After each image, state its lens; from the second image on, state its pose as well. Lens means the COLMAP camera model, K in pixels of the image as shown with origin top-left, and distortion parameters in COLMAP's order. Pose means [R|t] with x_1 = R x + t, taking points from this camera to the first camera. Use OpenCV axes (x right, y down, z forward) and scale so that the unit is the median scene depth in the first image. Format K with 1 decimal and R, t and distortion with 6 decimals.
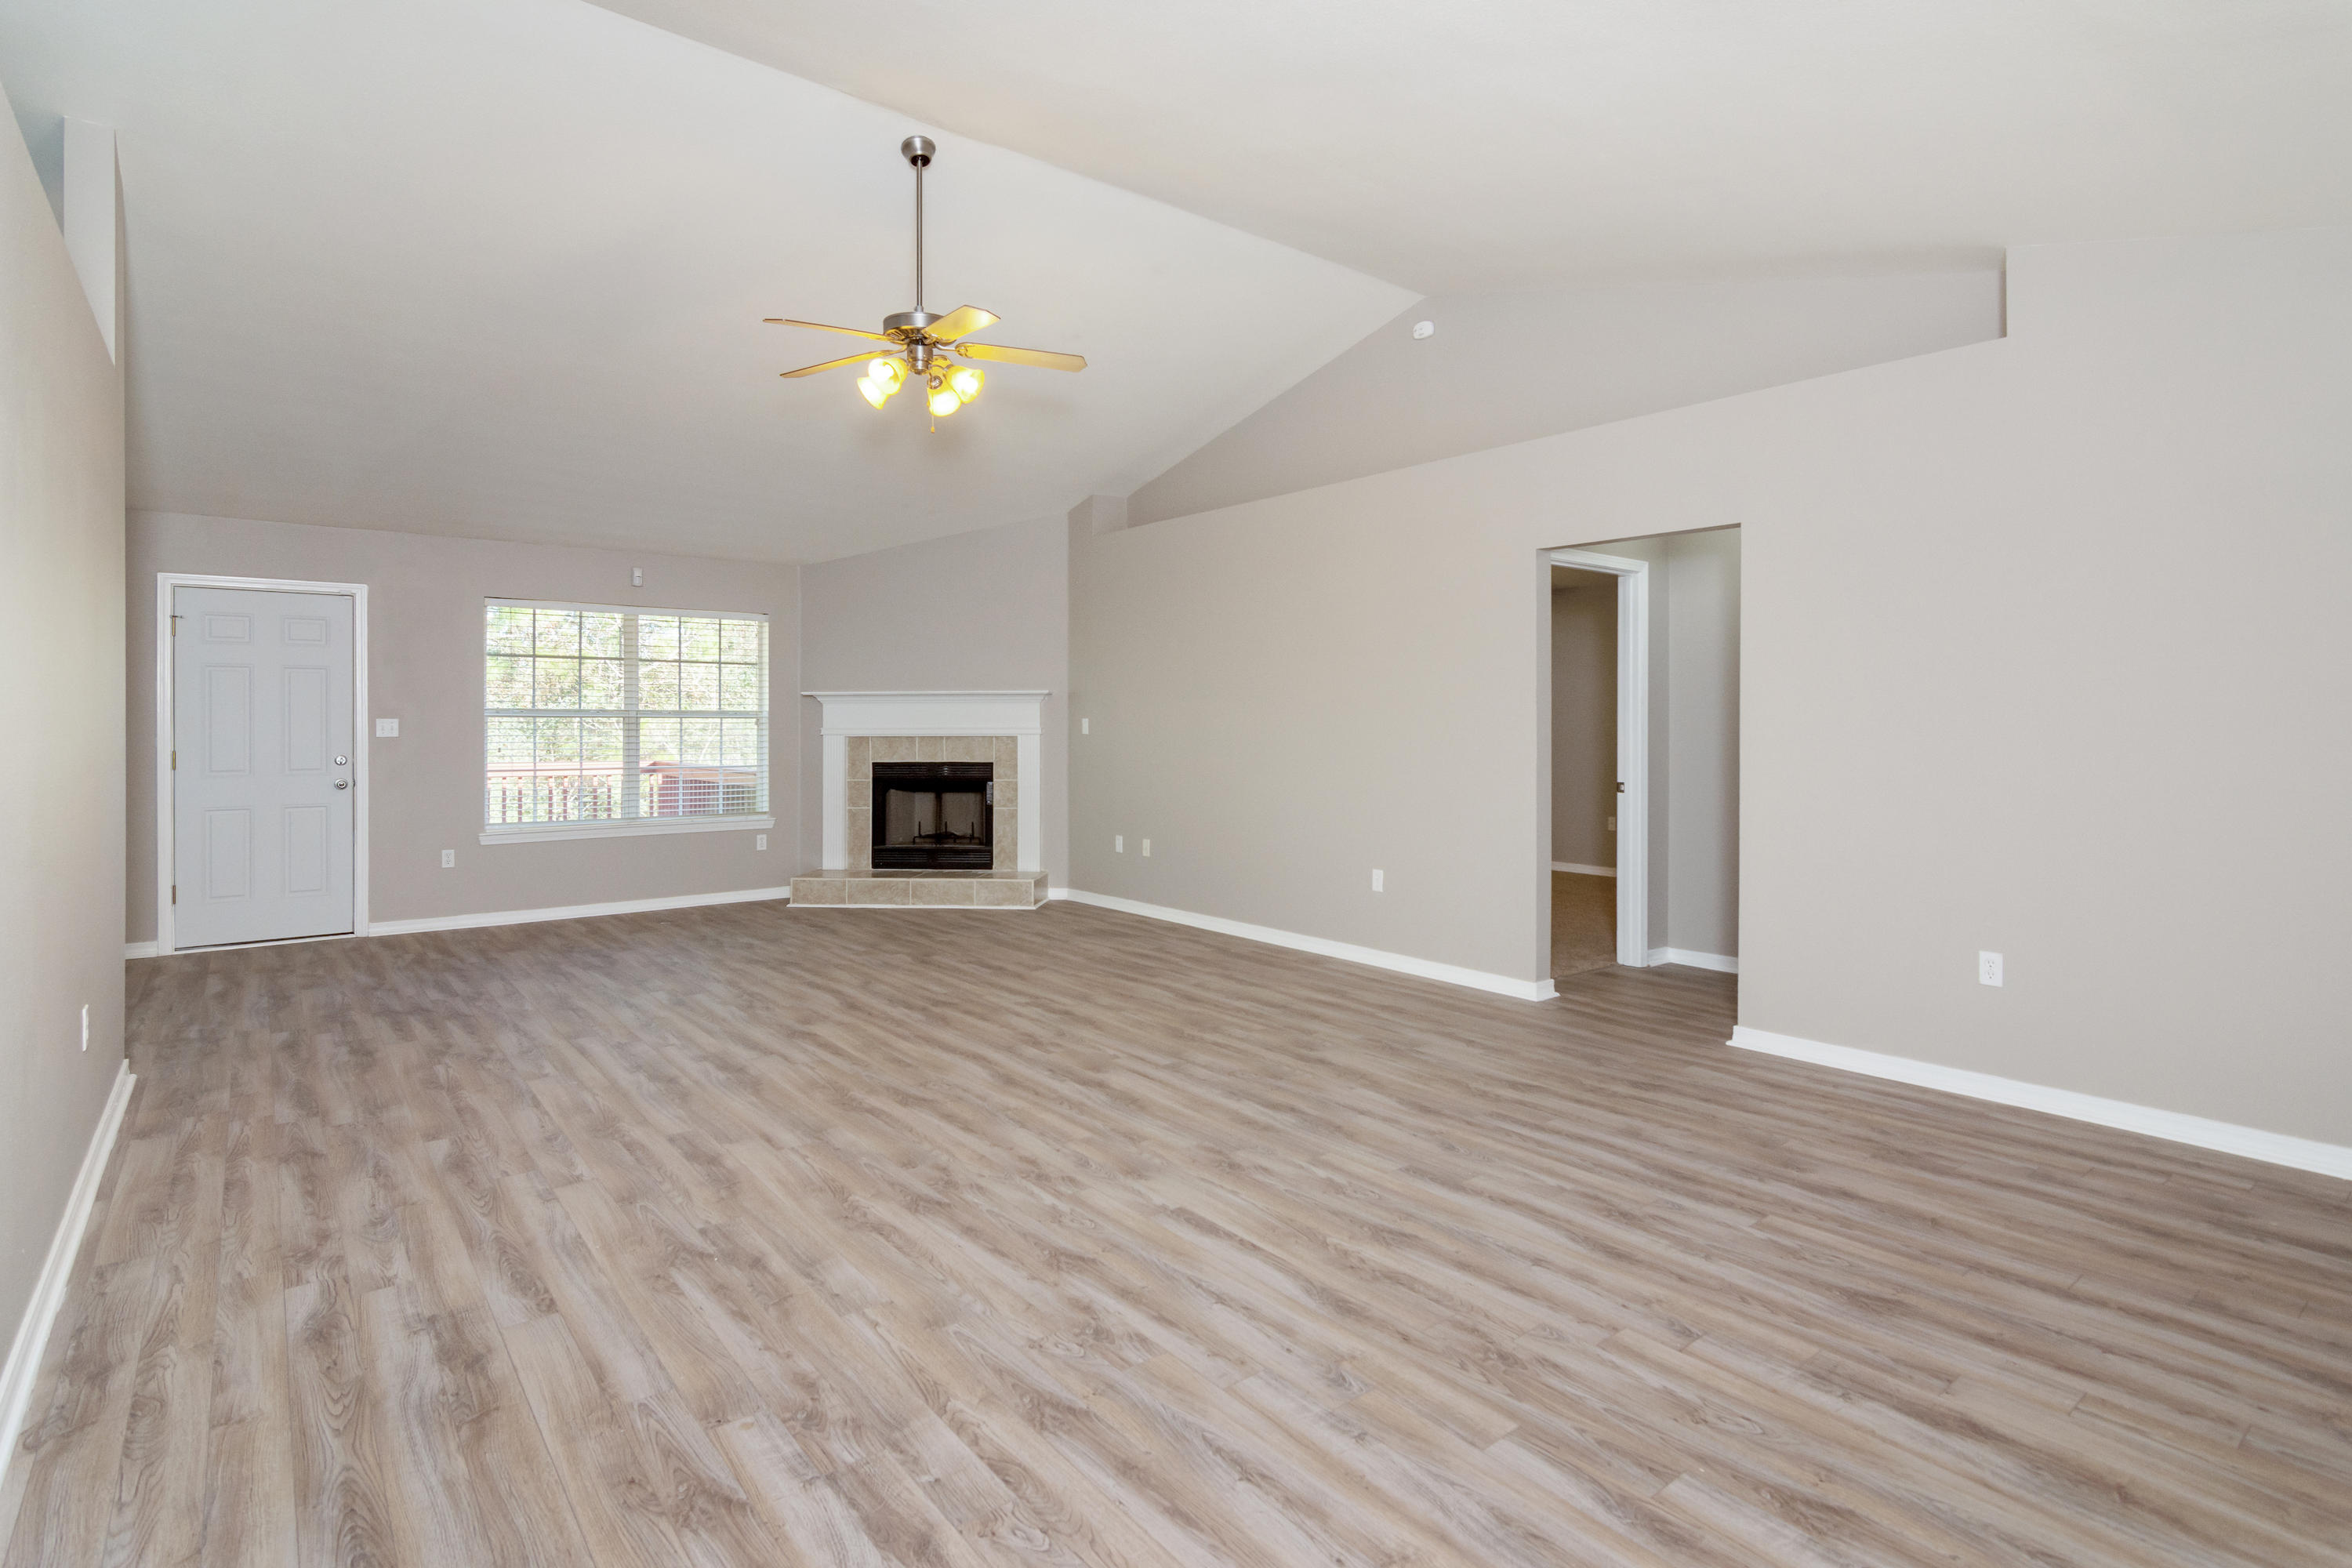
lens RADIAL K [[1130.9, 0, 1204.8], [0, 1130.9, 725.7], [0, 0, 1]] dist [0.001939, 0.001676]
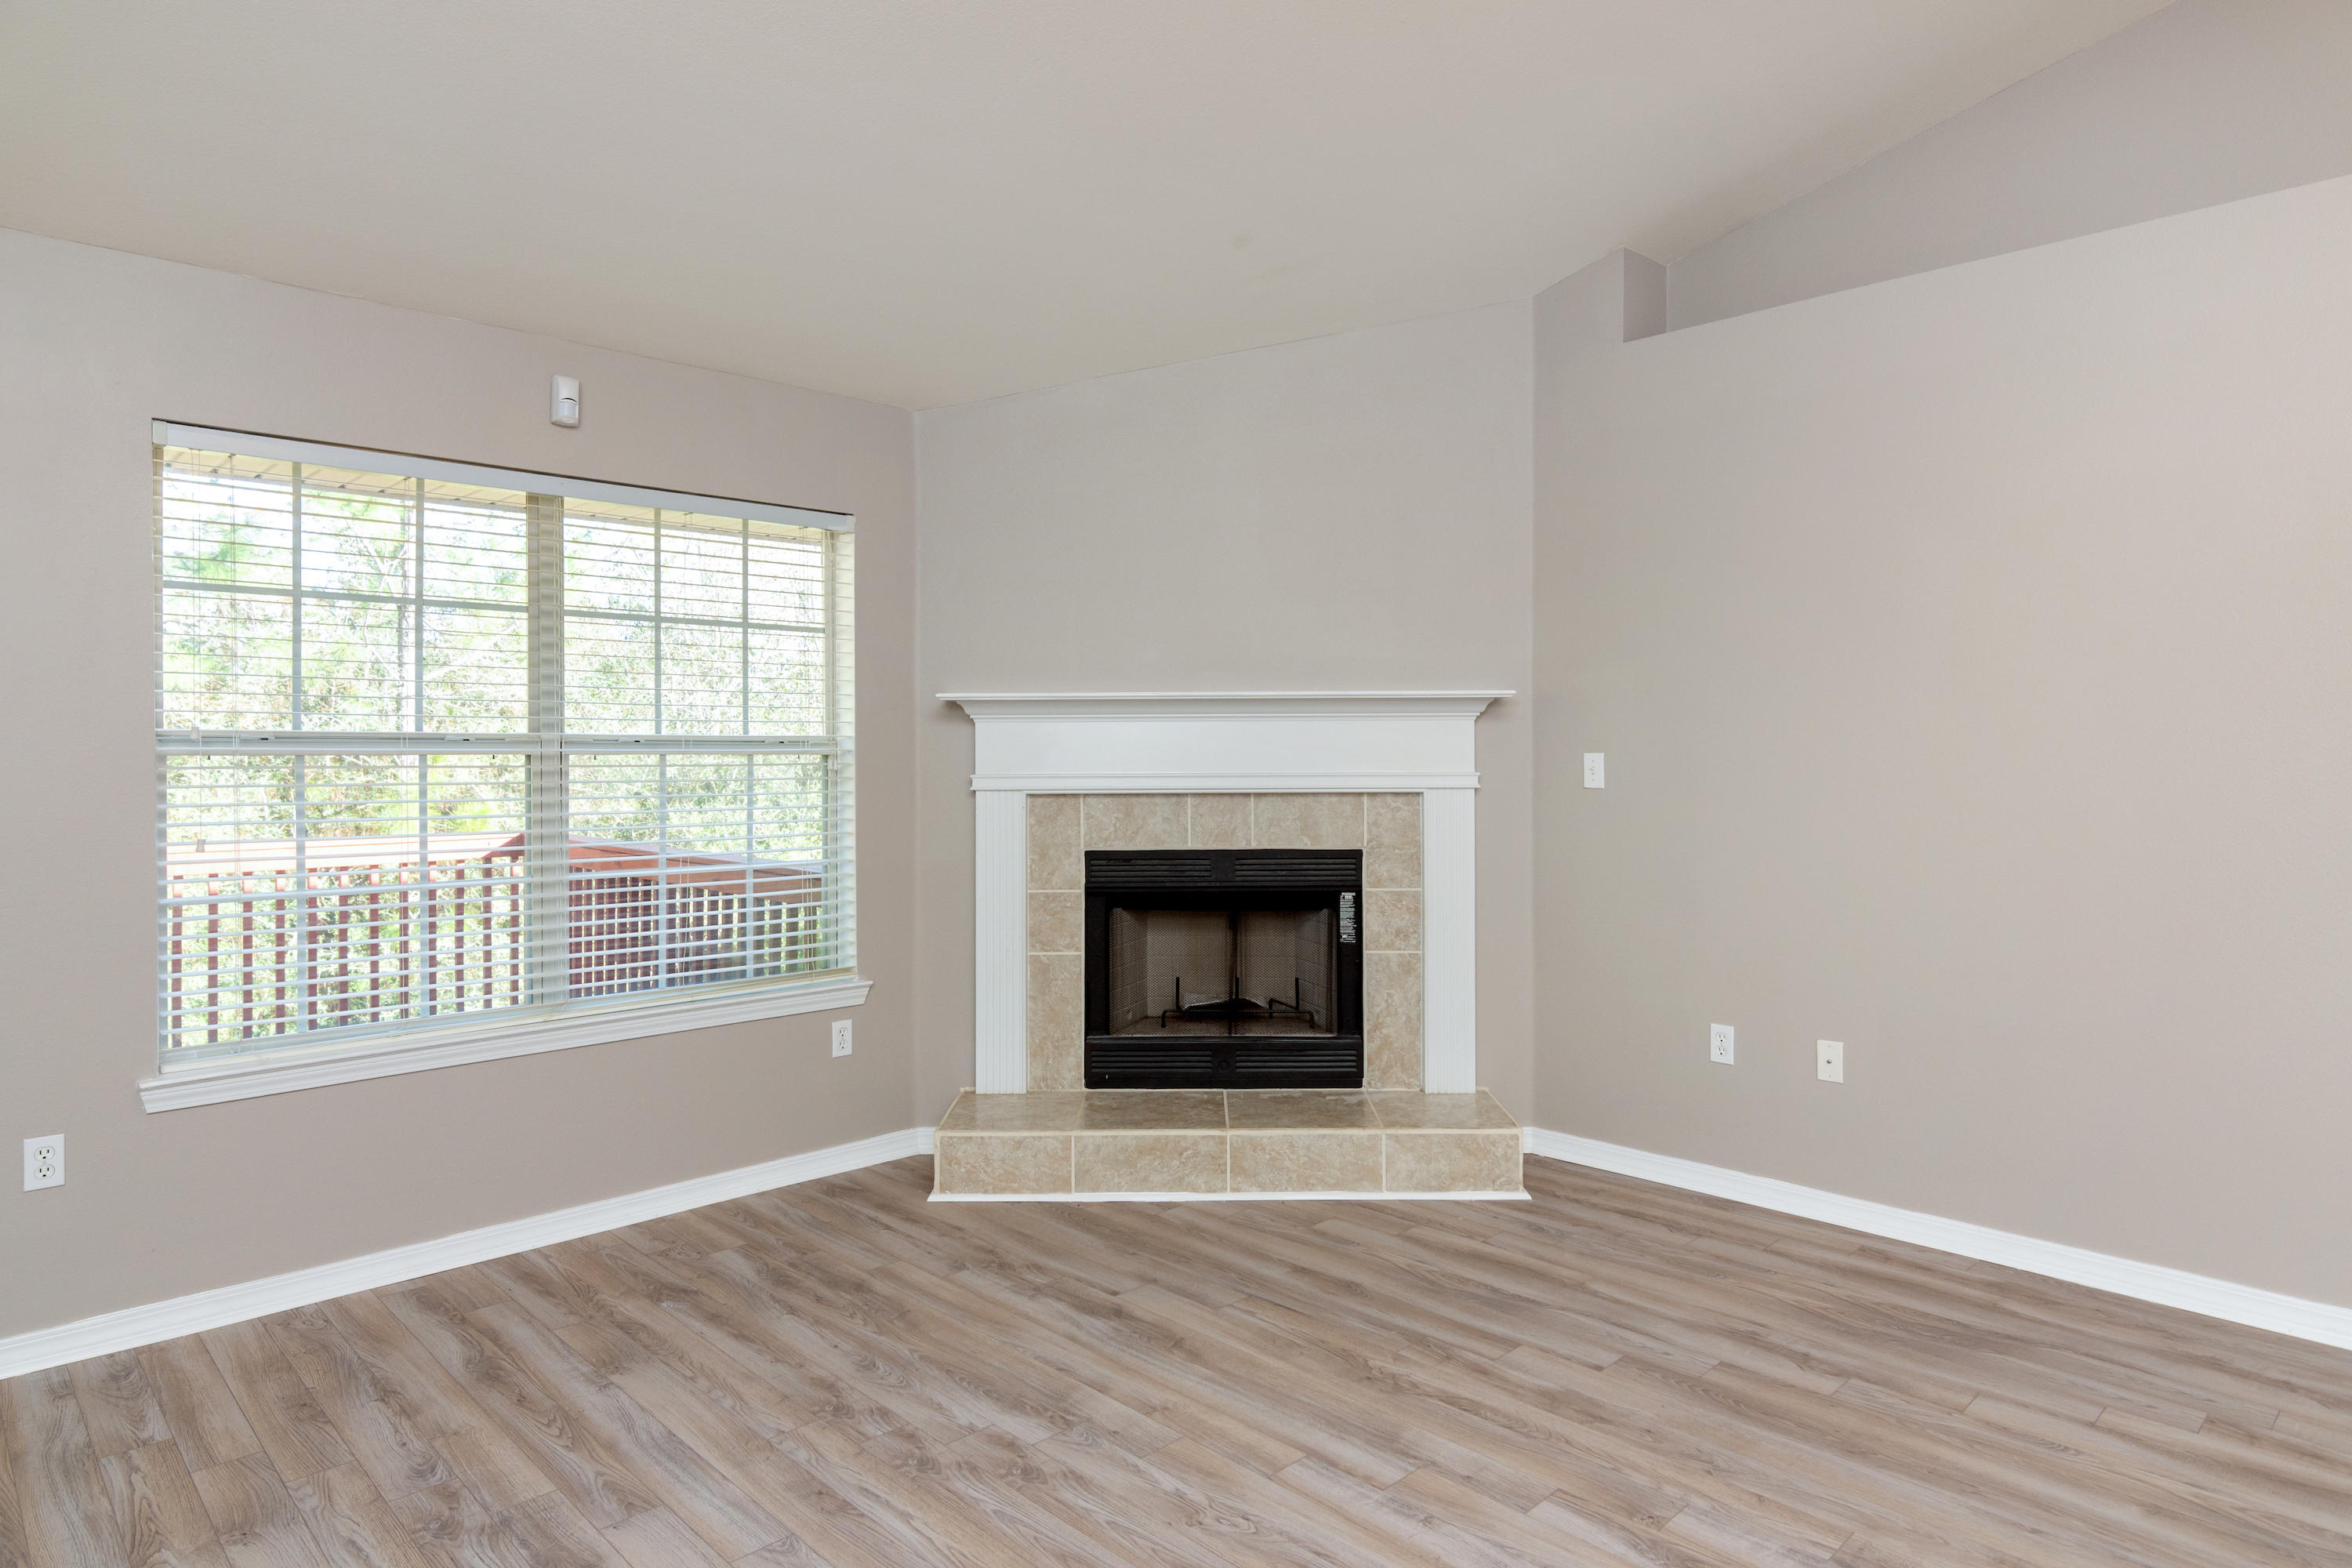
lens RADIAL K [[1327.1, 0, 1220.2], [0, 1327.1, 773.5], [0, 0, 1]] dist [-0.022782, 0.000740]
pose [[0.997295, -0.004869, 0.073342, -0.349777], [0.003749, 0.999874, 0.015410, -0.007587], [-0.073407, -0.015094, 0.997188, 0.594571]]
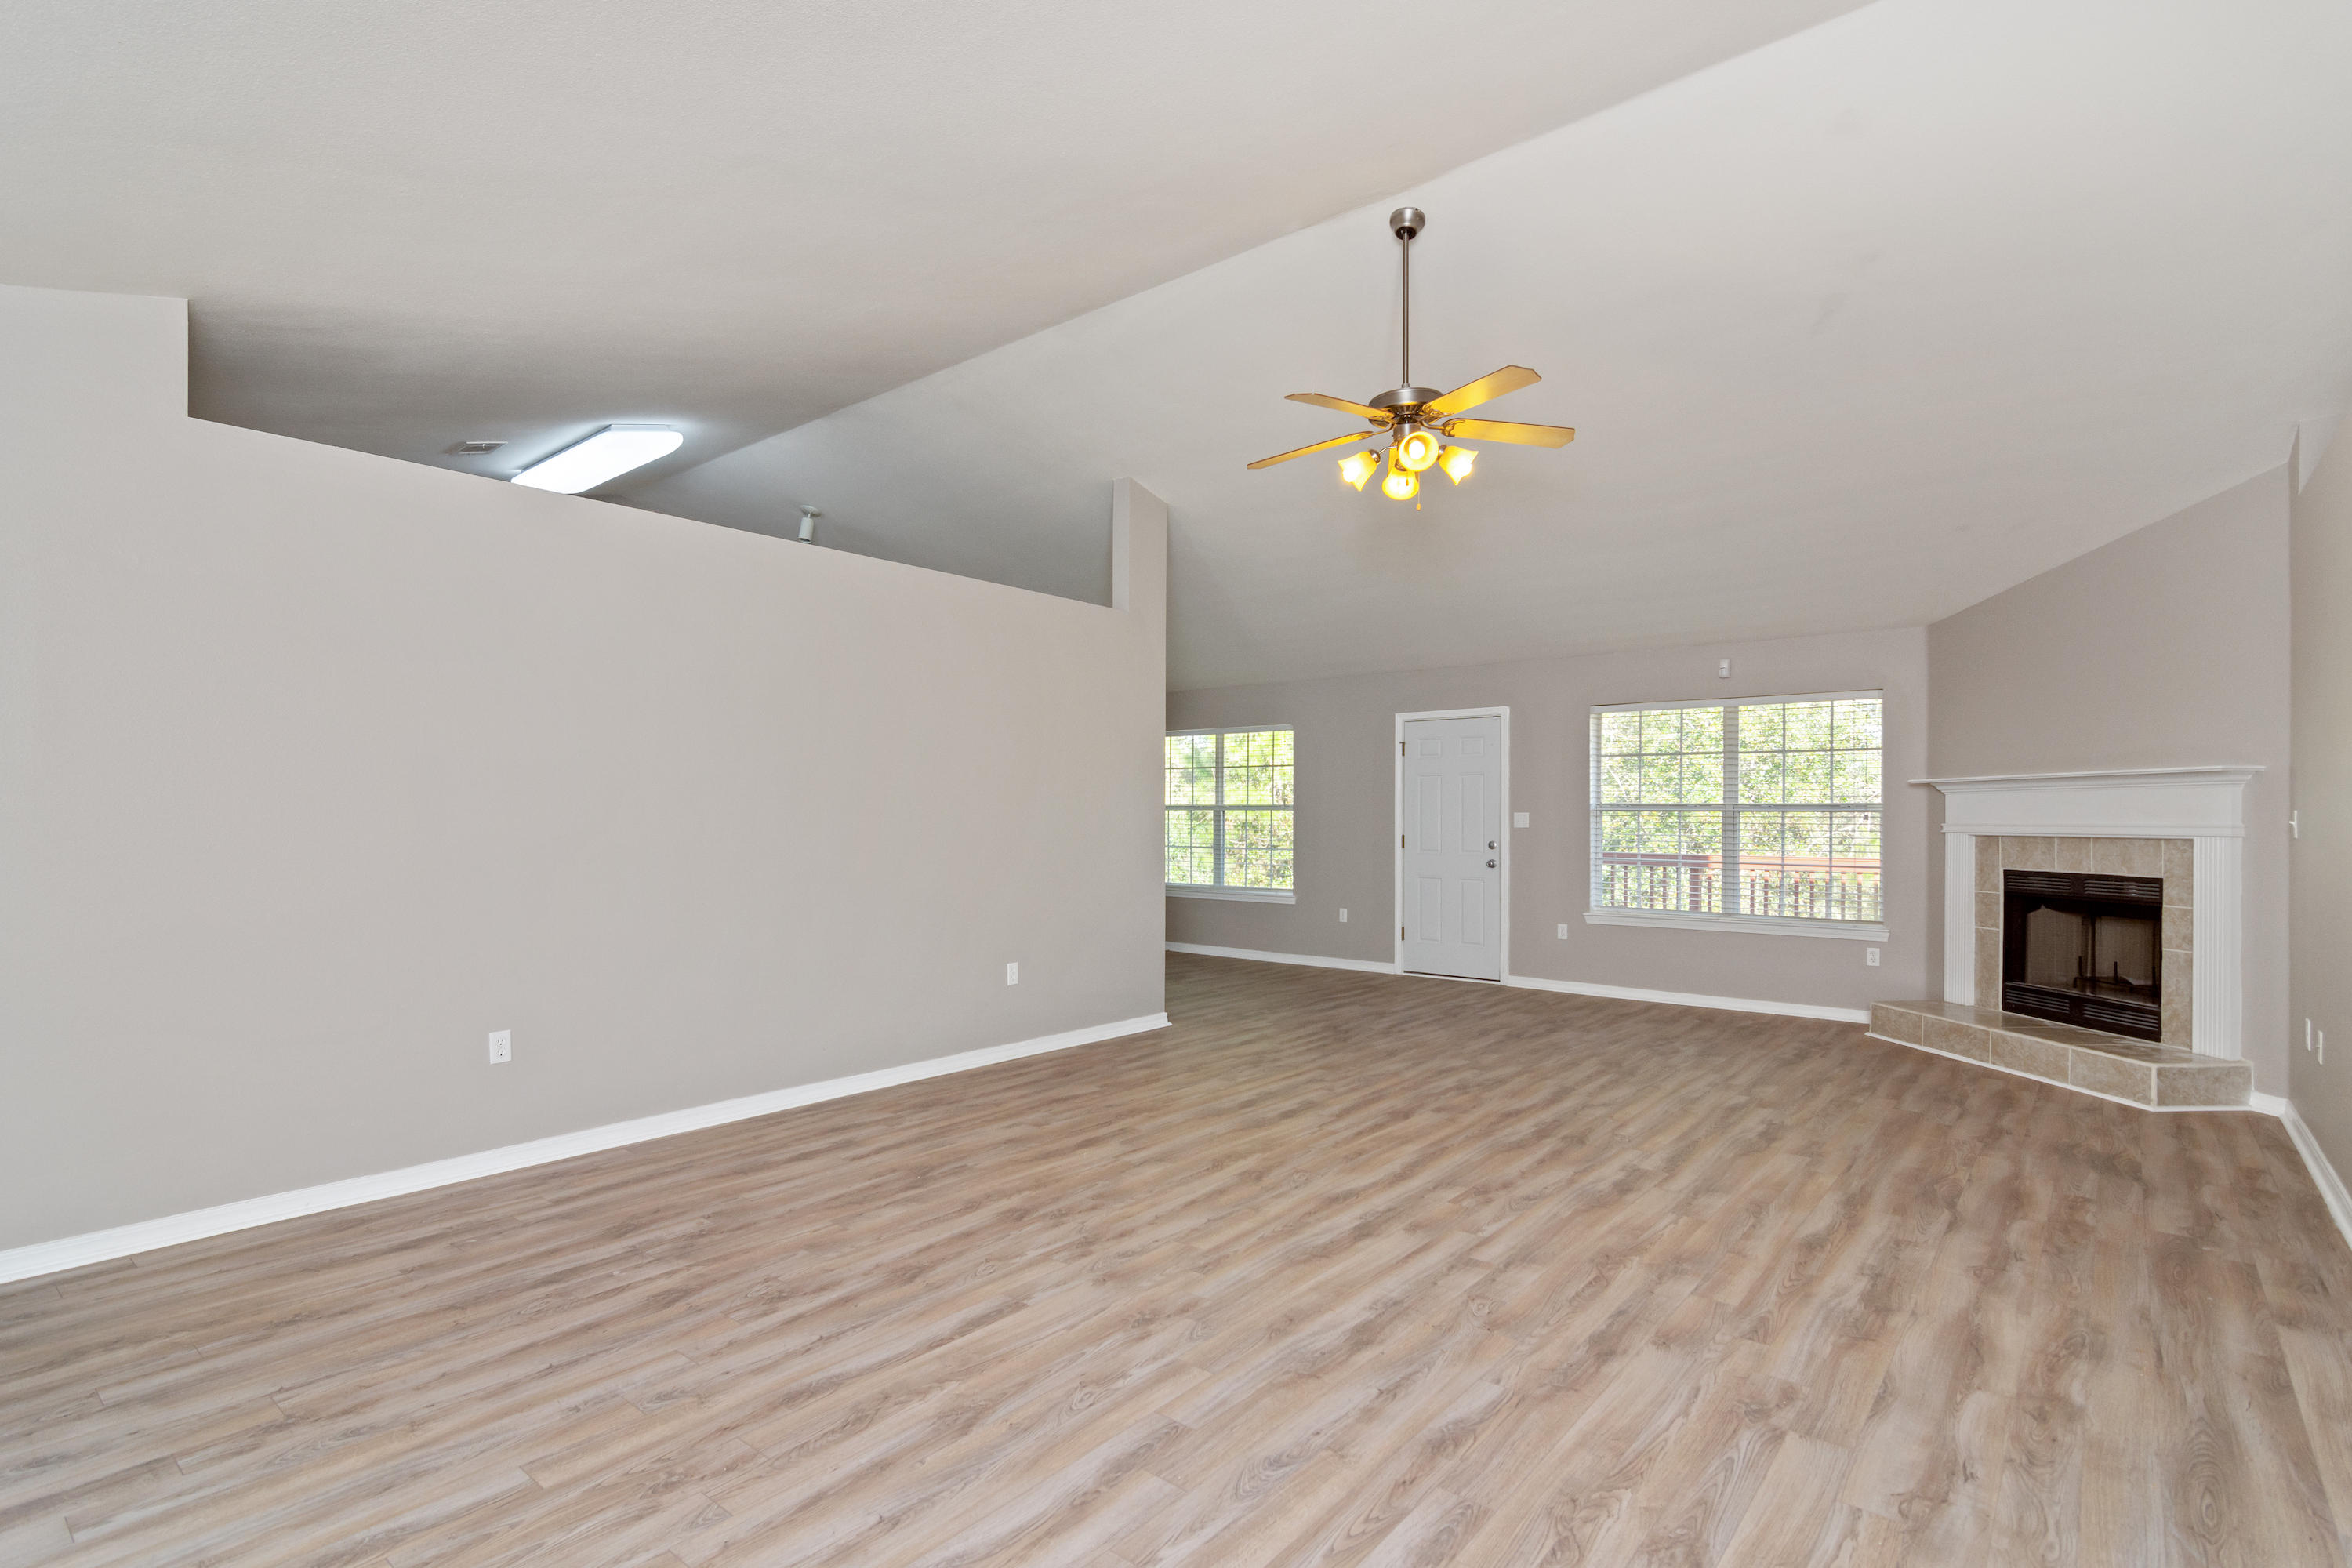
lens RADIAL K [[1130.9, 0, 1201.1], [0, 1130.9, 821.7], [0, 0, 1]] dist [0.001939, 0.001676]
pose [[0.210489, 0.005887, -0.977578, 0.414194], [-0.004622, 0.999977, 0.005027, -0.000975], [0.977585, 0.003460, 0.210512, 0.399353]]
